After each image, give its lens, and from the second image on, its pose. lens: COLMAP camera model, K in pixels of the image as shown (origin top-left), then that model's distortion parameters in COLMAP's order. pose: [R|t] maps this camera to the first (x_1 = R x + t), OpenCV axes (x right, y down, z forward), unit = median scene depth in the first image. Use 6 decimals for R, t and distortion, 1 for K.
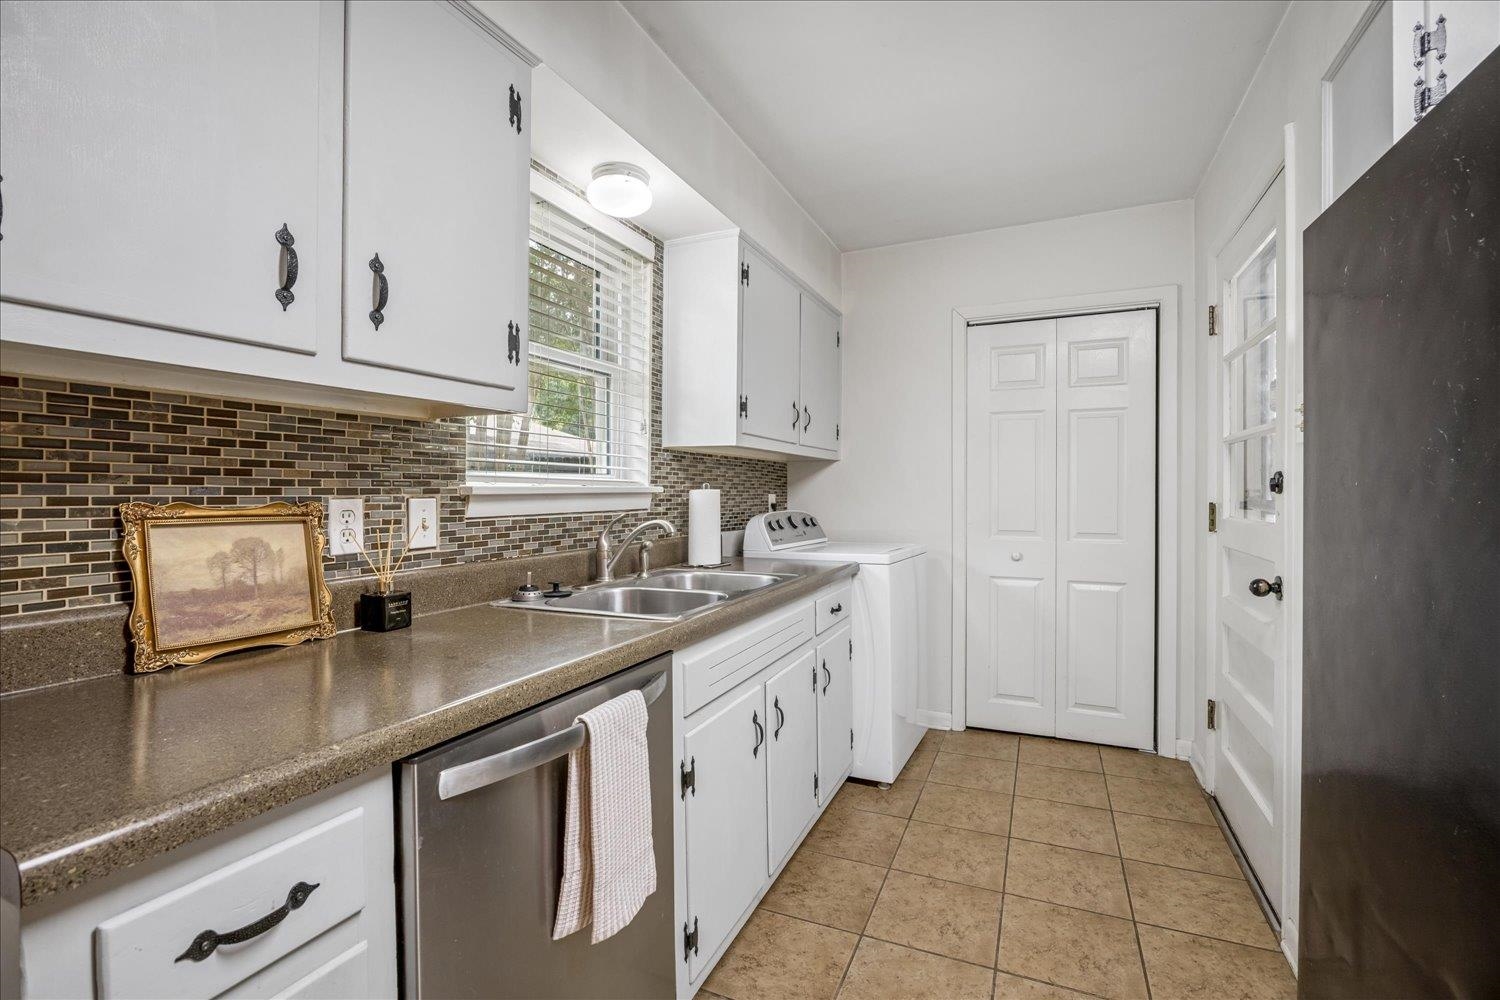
lens RADIAL K [[654.2, 0, 750.0], [0, 654.2, 500.0], [0, 0, 1]] dist [-0.003289, -0.000337]
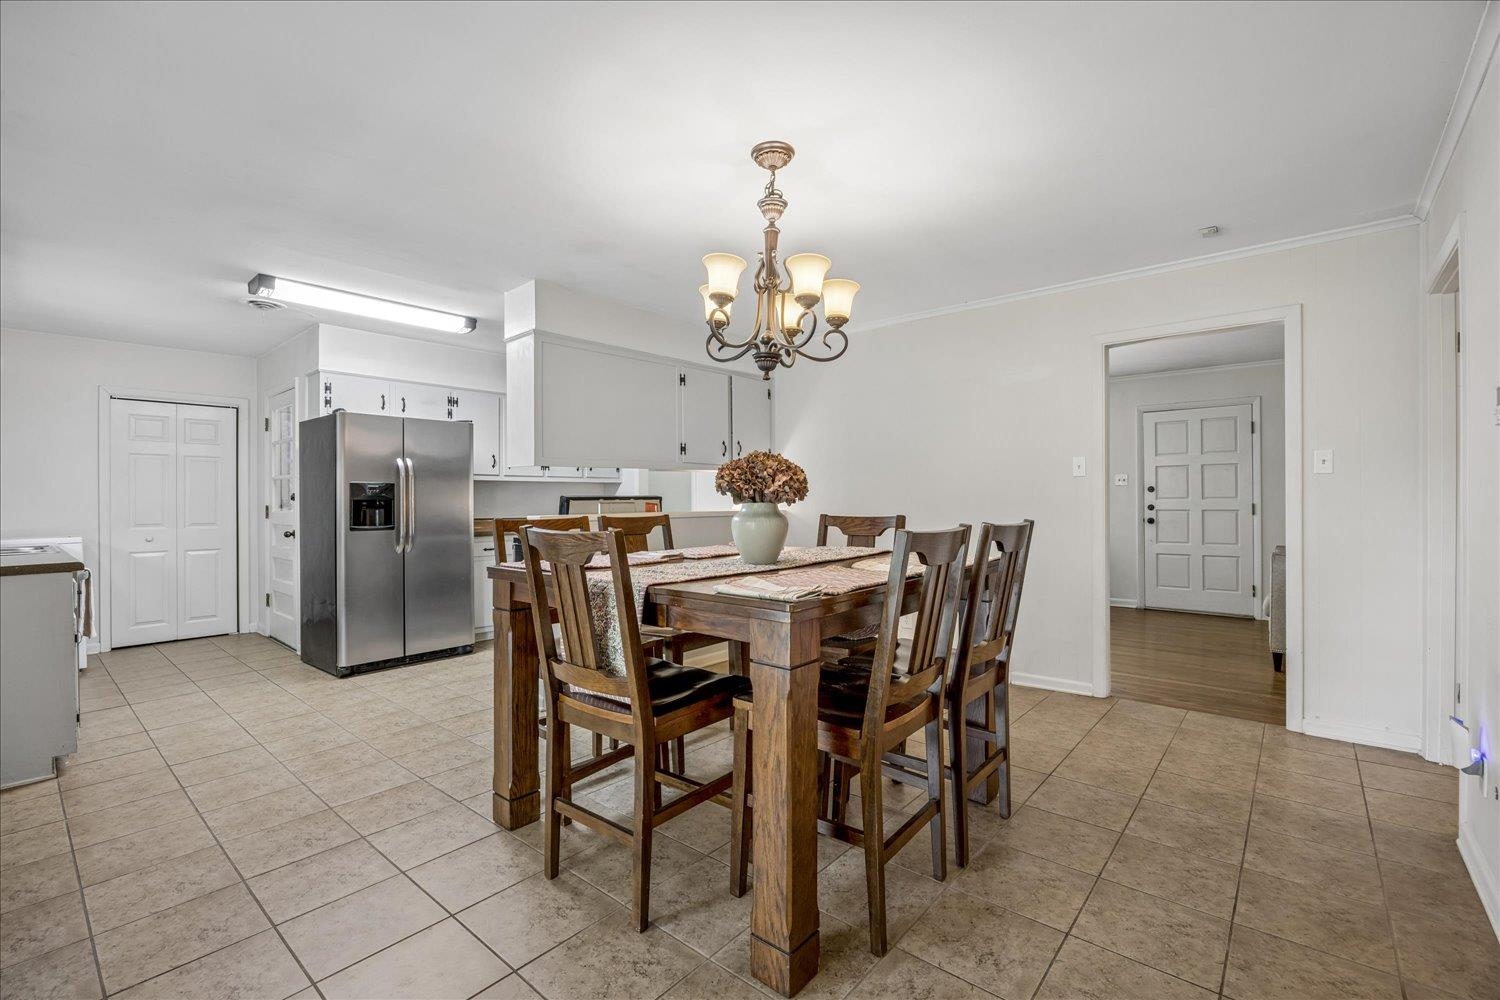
lens RADIAL K [[654.2, 0, 750.0], [0, 654.2, 500.0], [0, 0, 1]] dist [-0.003289, -0.000337]
pose [[0.292138, -0.000168, 0.956376, -0.957646], [0.015067, 0.999877, -0.004426, 0.020864], [-0.956257, 0.015703, 0.292105, -1.248671]]
